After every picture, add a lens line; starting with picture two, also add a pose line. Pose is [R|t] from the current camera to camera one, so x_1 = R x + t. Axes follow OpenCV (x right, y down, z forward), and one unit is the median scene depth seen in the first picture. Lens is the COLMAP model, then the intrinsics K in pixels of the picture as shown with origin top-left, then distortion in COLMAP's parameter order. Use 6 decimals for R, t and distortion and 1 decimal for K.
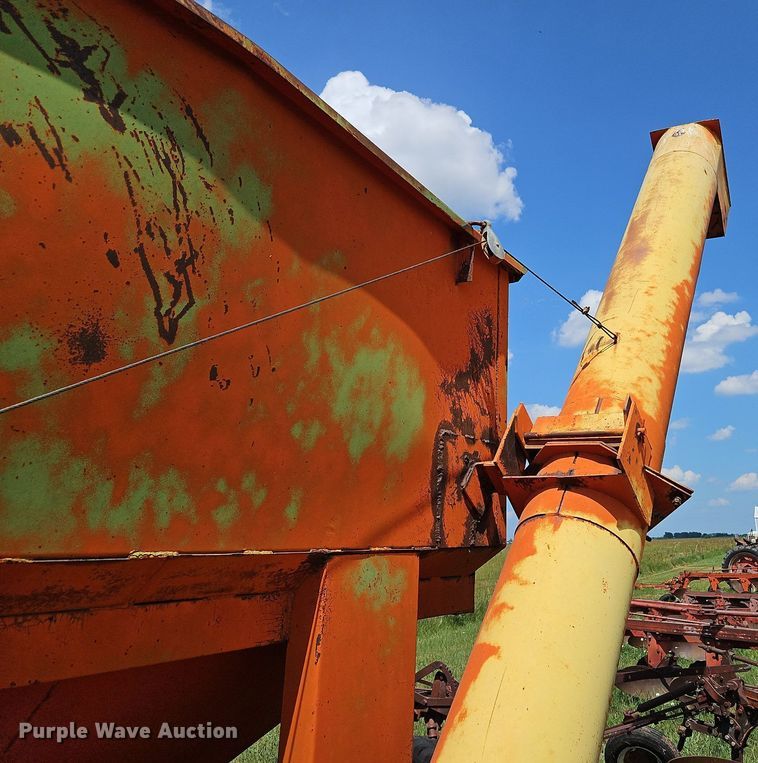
lens RADIAL K [[684.7, 0, 498.5], [0, 684.7, 375.3], [0, 0, 1]] dist [0.068722, -0.056070]
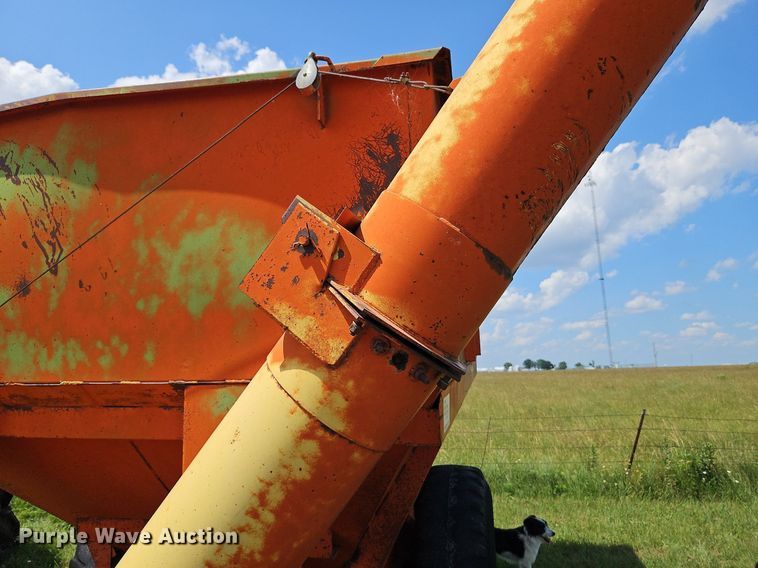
lens RADIAL K [[514.0, 0, 370.4], [0, 514.0, 277.7], [0, 0, 1]] dist [0.062606, -0.058973]
pose [[0.285872, -0.141318, -0.947790, 0.902627], [0.239338, 0.968250, -0.072179, 0.215057], [0.927898, -0.206208, 0.310618, 1.066882]]
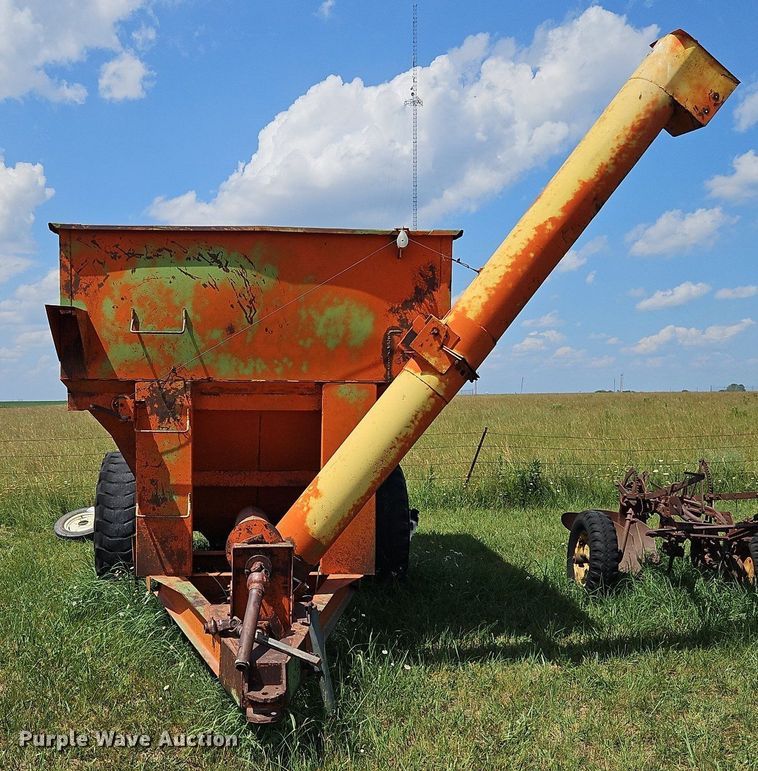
lens RADIAL K [[879.0, 0, 283.2], [0, 879.0, 406.4], [0, 0, 1]] dist [0.097965, -0.115139]
pose [[0.541966, 0.044702, -0.839211, 2.750591], [0.186625, 0.967249, 0.172045, -0.307694], [0.819417, -0.249861, 0.515874, -1.059273]]
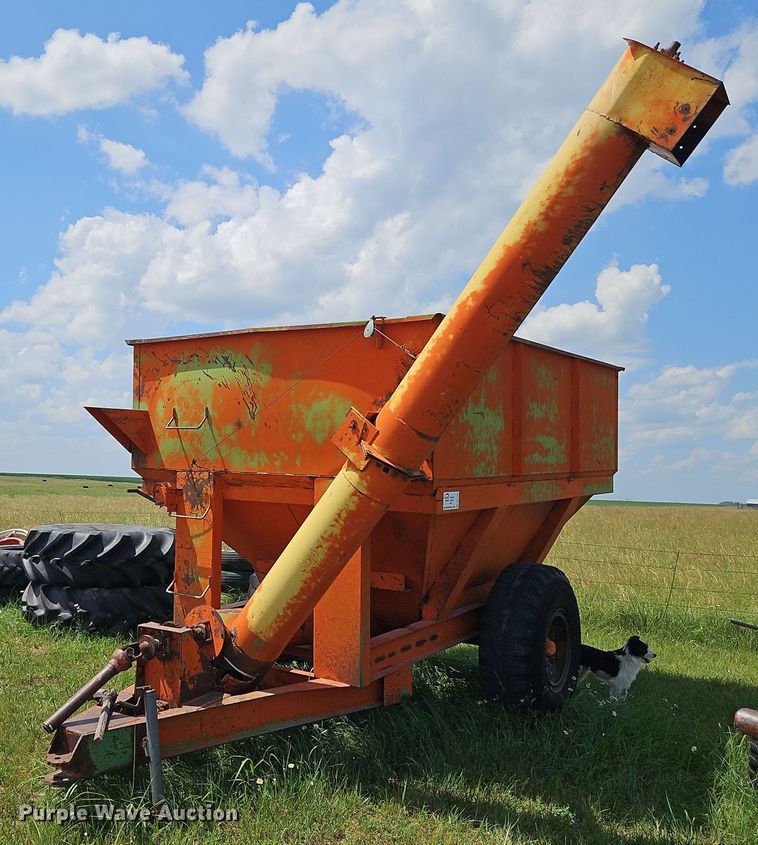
lens RADIAL K [[845.5, 0, 268.4], [0, 845.5, 421.8], [0, 0, 1]] dist [0.102741, -0.115561]
pose [[-0.119577, -0.038002, -0.992097, 3.259035], [0.206710, 0.976416, -0.062315, 0.214450], [0.971068, -0.212528, -0.108901, 1.242973]]
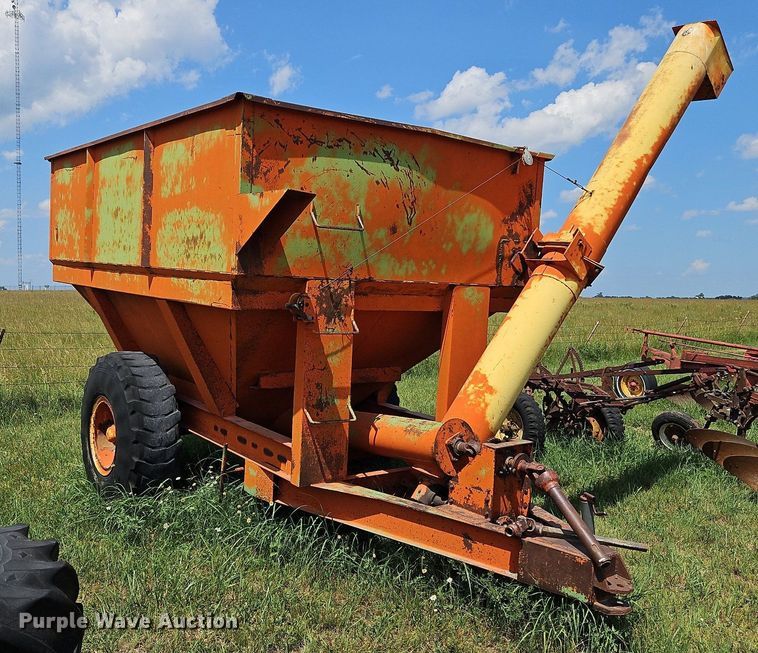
lens RADIAL K [[743.6, 0, 338.8], [0, 743.6, 328.3], [0, 0, 1]] dist [0.096725, -0.120834]
pose [[0.907038, 0.069307, -0.415305, 0.671530], [0.053459, 0.959420, 0.276868, -0.498921], [0.417641, -0.273331, 0.866525, -2.132486]]
